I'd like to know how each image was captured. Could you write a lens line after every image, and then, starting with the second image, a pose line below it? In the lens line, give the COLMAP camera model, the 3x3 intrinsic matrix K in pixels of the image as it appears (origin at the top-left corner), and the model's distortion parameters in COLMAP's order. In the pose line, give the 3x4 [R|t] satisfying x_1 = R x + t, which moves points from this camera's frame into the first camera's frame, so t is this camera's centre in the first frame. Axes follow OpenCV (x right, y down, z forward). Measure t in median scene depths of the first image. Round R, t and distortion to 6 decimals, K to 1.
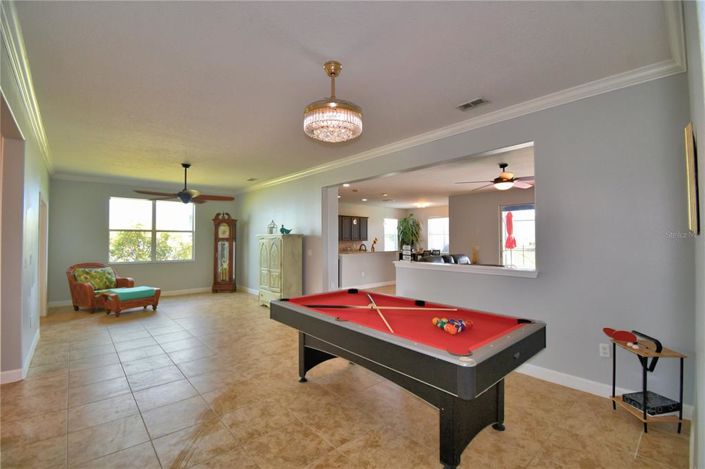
lens RADIAL K [[313.8, 0, 352.5], [0, 313.8, 234.5], [0, 0, 1]] dist [-0.001790, -0.000359]
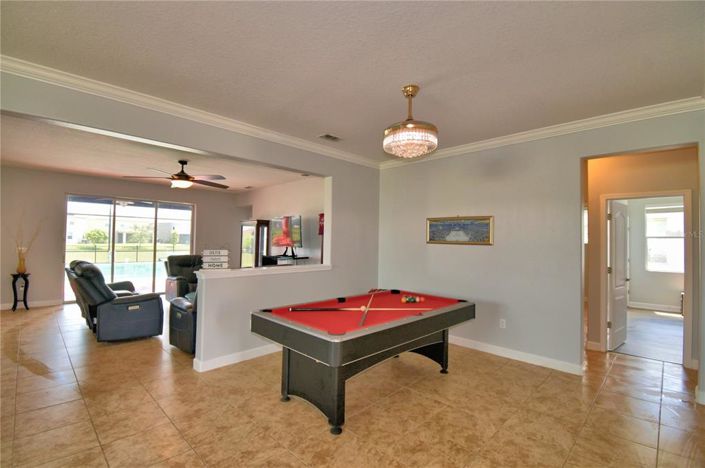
lens RADIAL K [[313.8, 0, 352.5], [0, 313.8, 234.0], [0, 0, 1]] dist [-0.001790, -0.000359]
pose [[-0.054943, 0.021616, 0.998256, -0.308168], [-0.039071, 0.998953, -0.023782, 0.001267], [-0.997725, -0.040309, -0.054041, 0.337175]]
